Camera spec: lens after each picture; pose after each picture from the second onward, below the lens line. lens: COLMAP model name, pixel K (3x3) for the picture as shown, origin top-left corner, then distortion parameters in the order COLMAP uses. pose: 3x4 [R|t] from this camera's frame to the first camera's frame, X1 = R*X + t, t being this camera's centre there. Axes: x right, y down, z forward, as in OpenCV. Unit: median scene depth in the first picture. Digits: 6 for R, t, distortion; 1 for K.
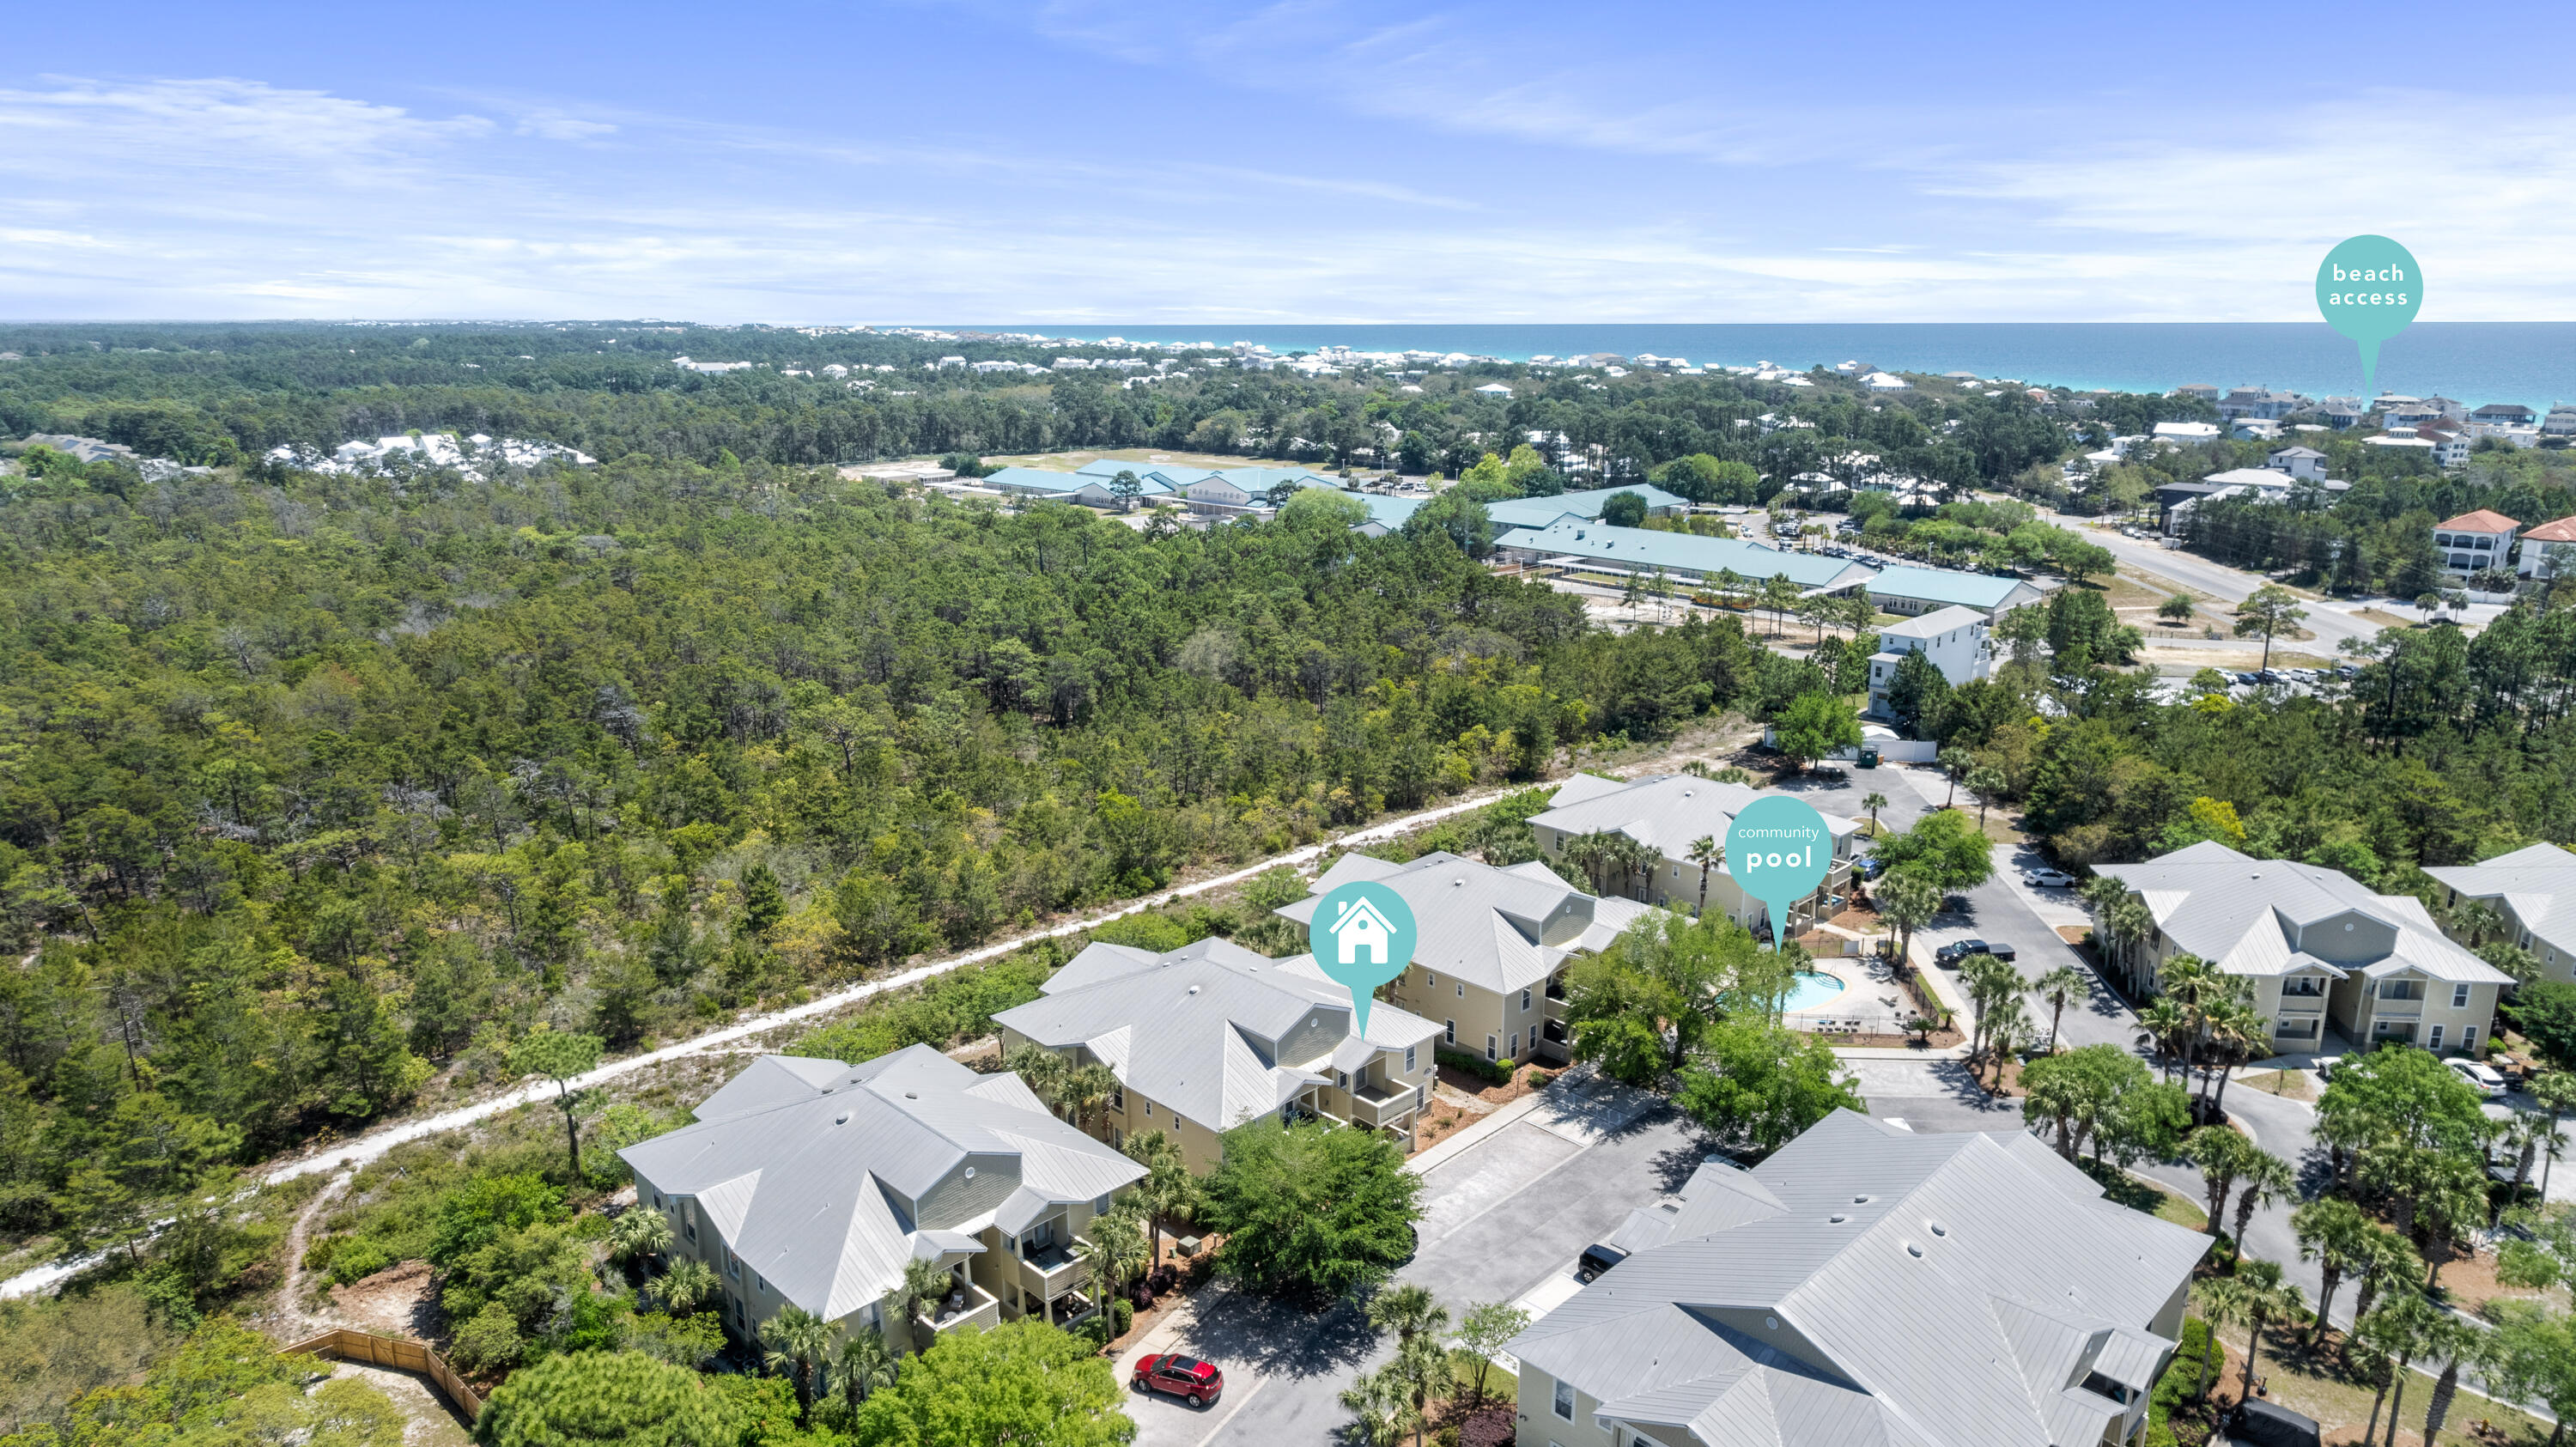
lens RADIAL K [[1660.8, 0, 1308.4], [0, 1660.8, 758.3], [0, 0, 1]] dist [-0.025012, 0.010313]
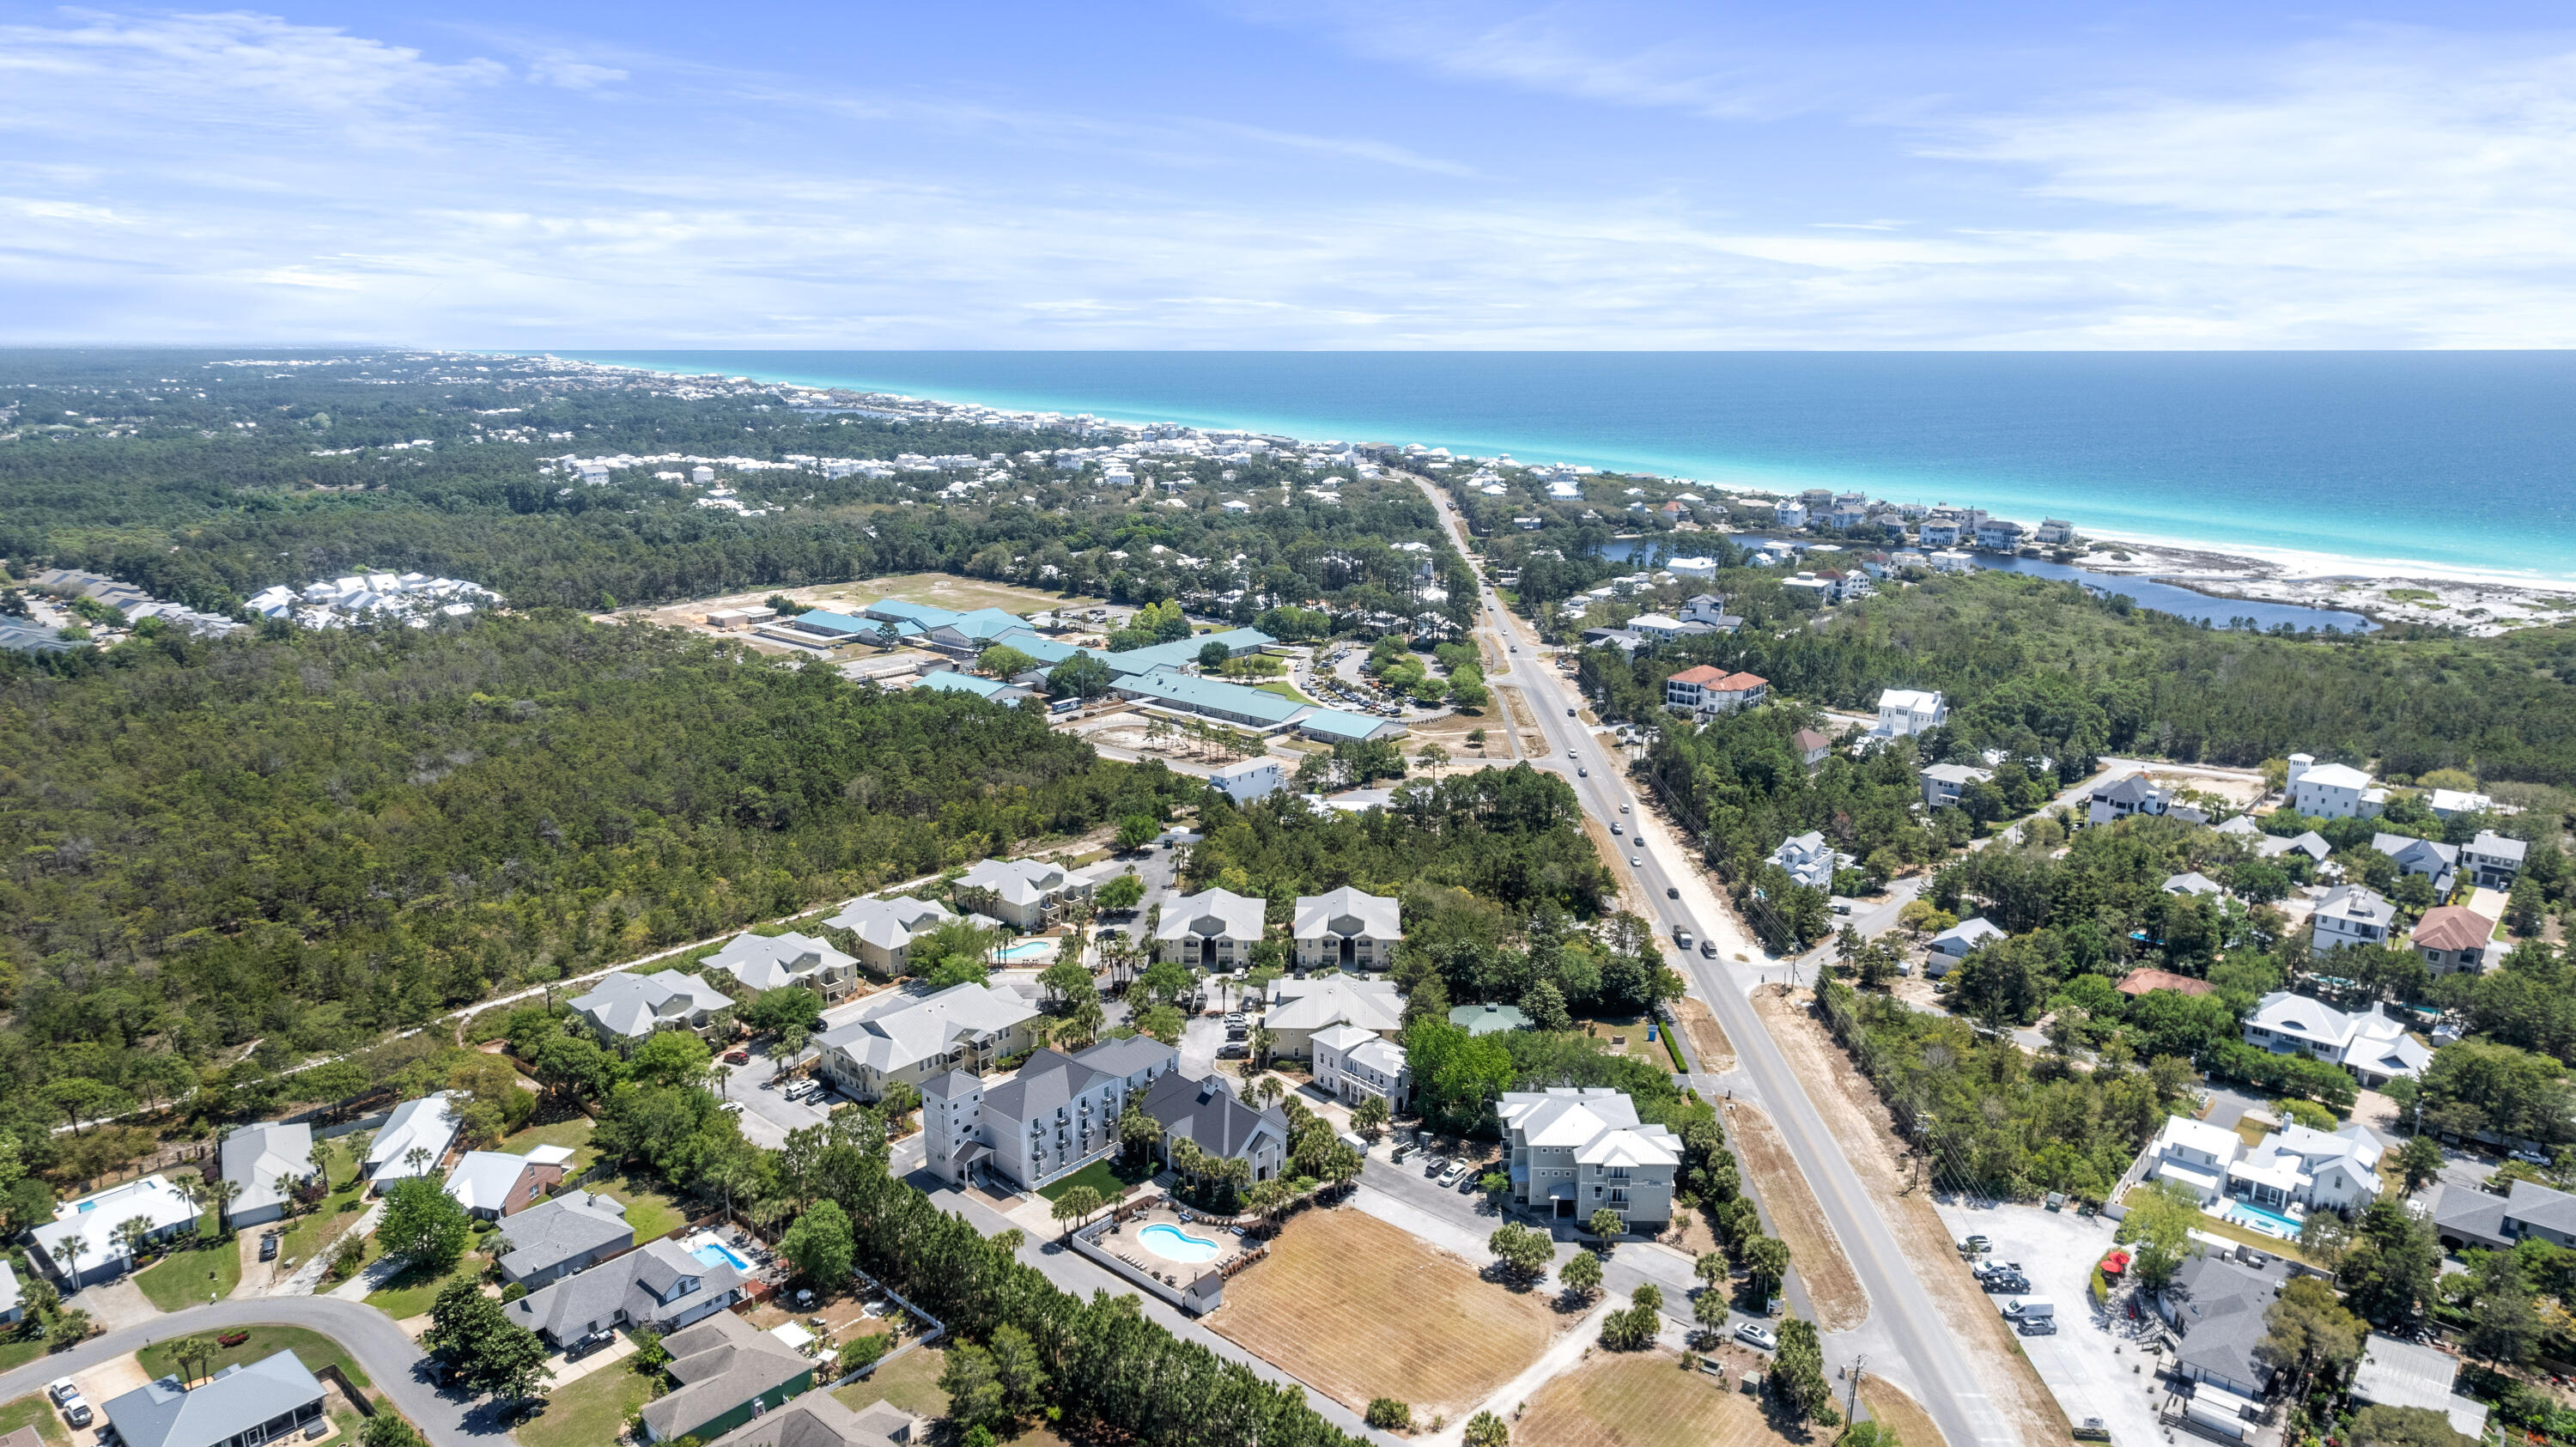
lens RADIAL K [[1660.8, 0, 1297.0], [0, 1660.8, 728.4], [0, 0, 1]] dist [-0.025012, 0.010313]
pose [[0.998388, -0.012358, 0.055403, 0.518369], [0.013969, 0.999488, -0.028783, -0.109259], [-0.055019, 0.029510, 0.998049, -1.442409]]
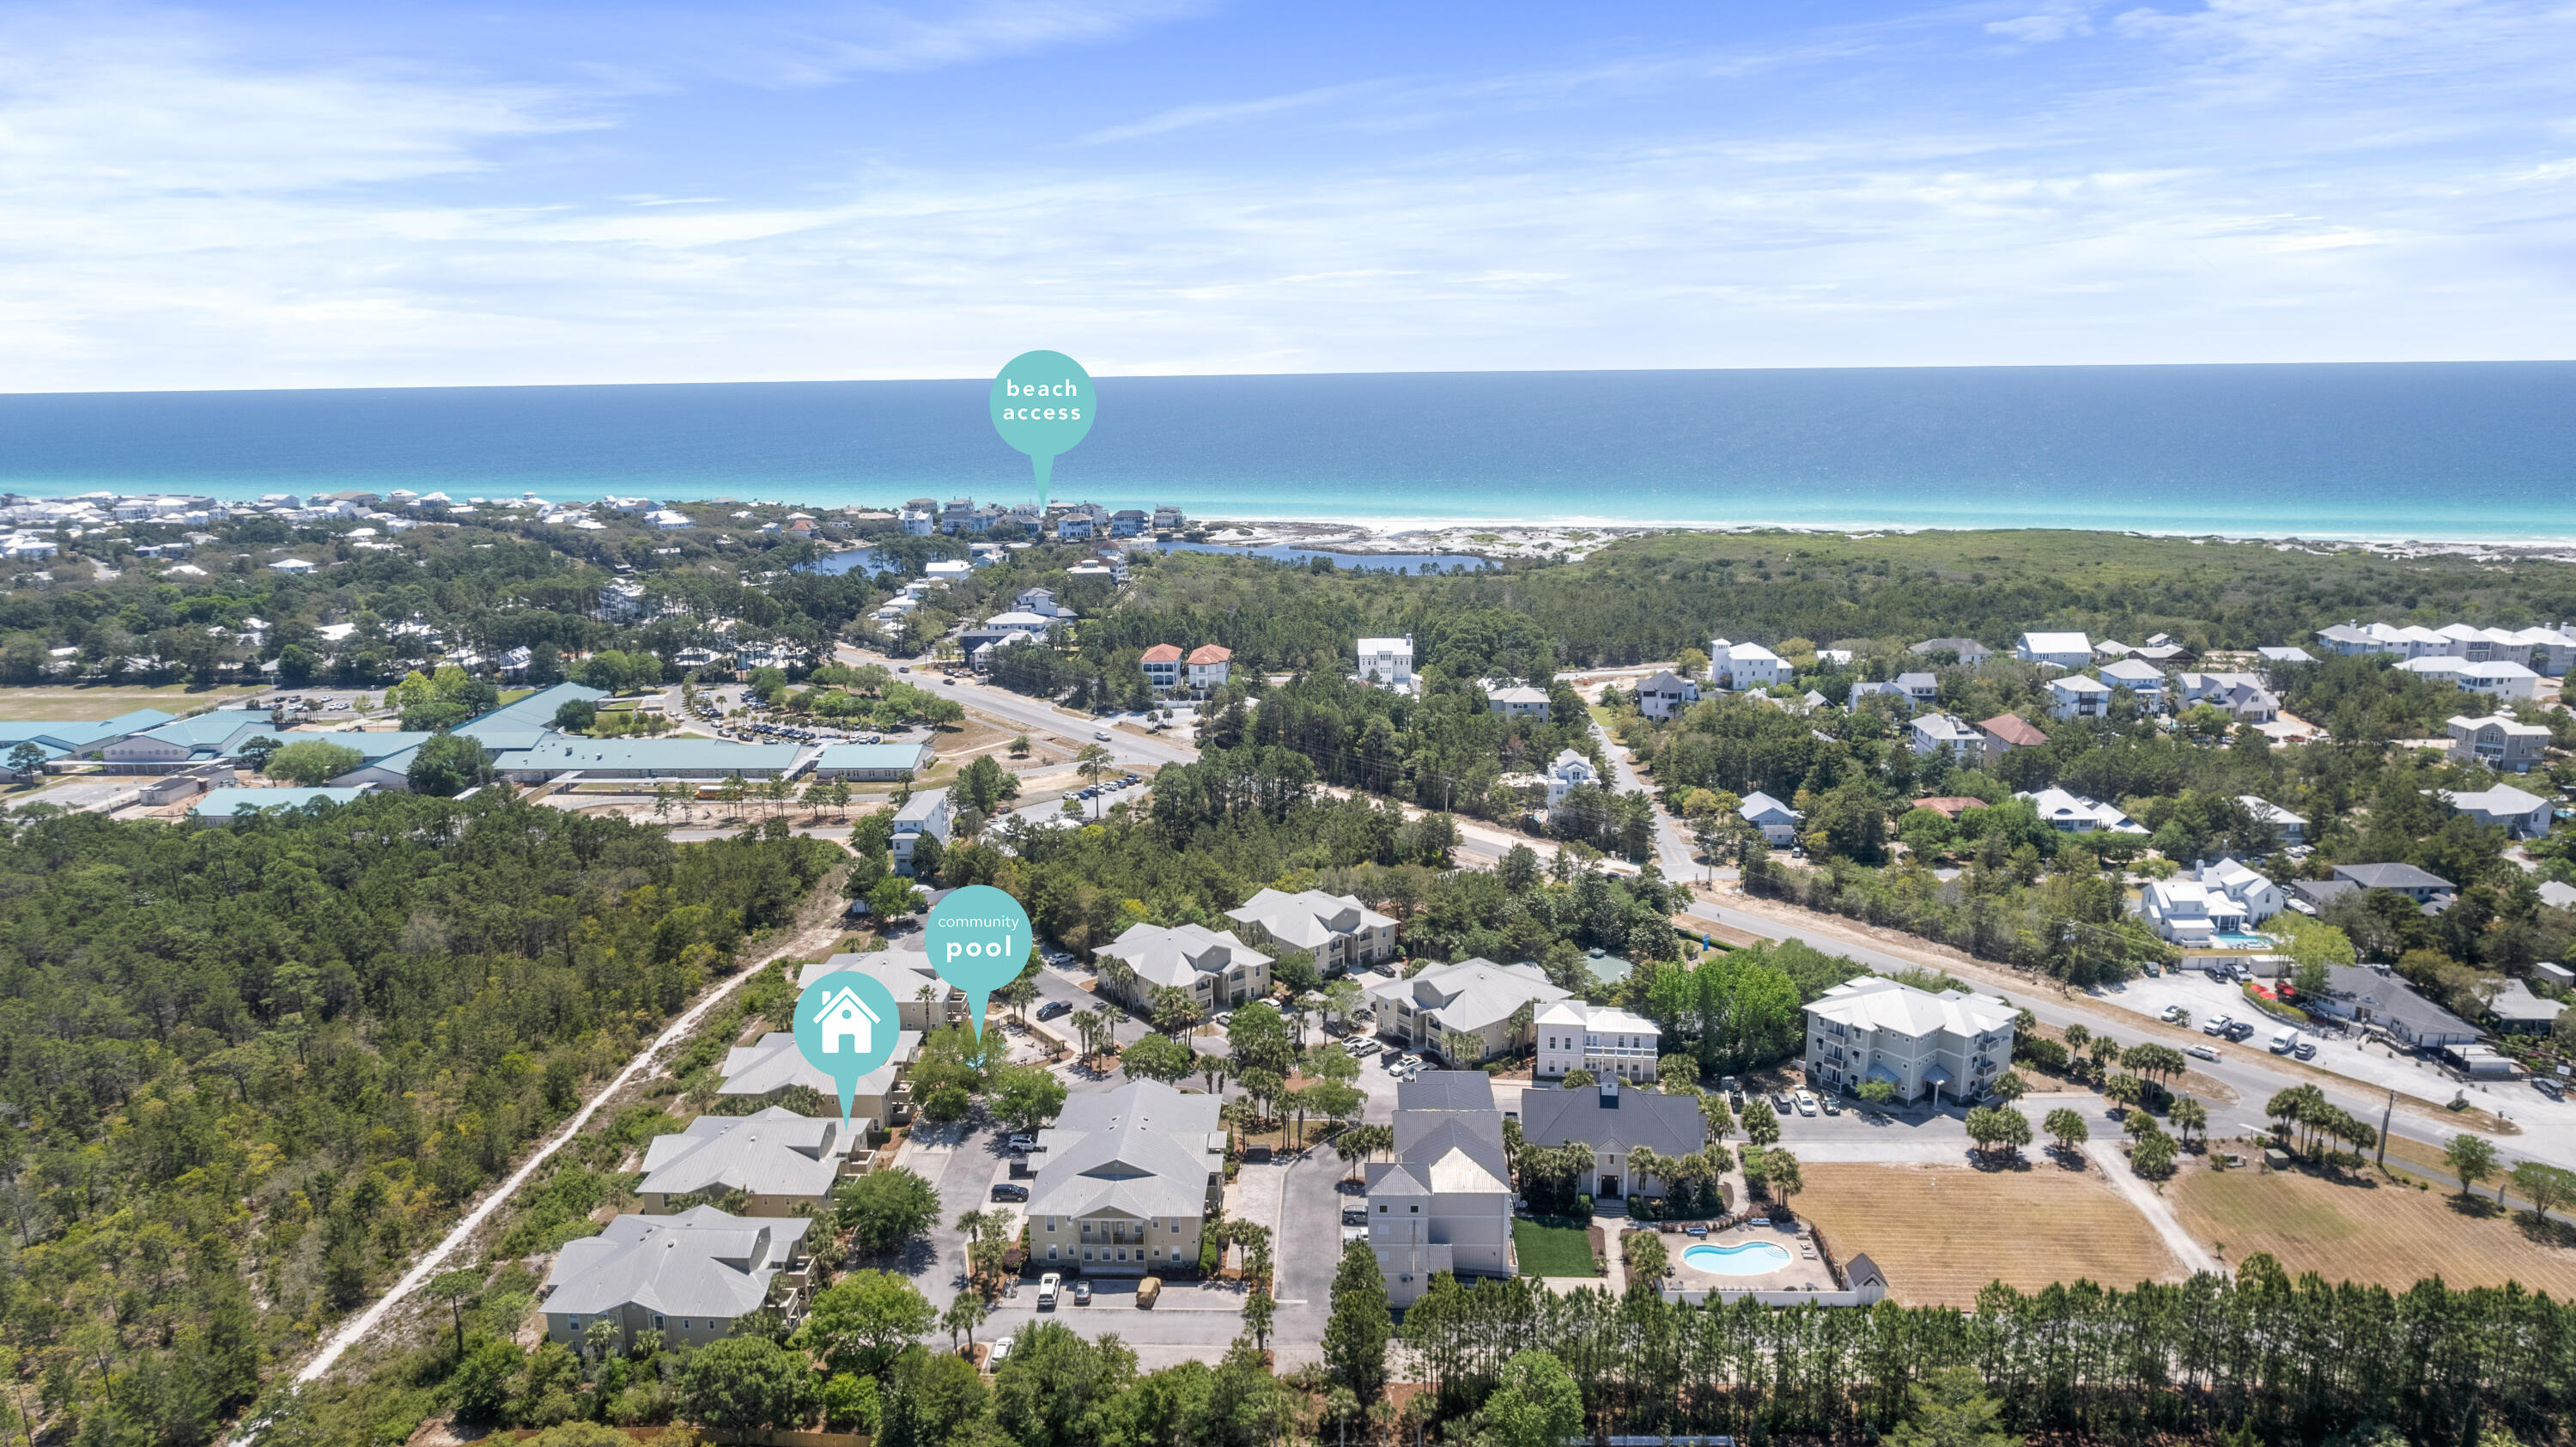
lens RADIAL K [[1660.8, 0, 1291.0], [0, 1660.8, 707.0], [0, 0, 1]] dist [-0.025012, 0.010313]
pose [[0.742703, -0.149095, 0.652811, -0.584363], [0.192200, 0.981341, 0.005462, -0.179549], [-0.641444, 0.121414, 0.757501, -0.670573]]
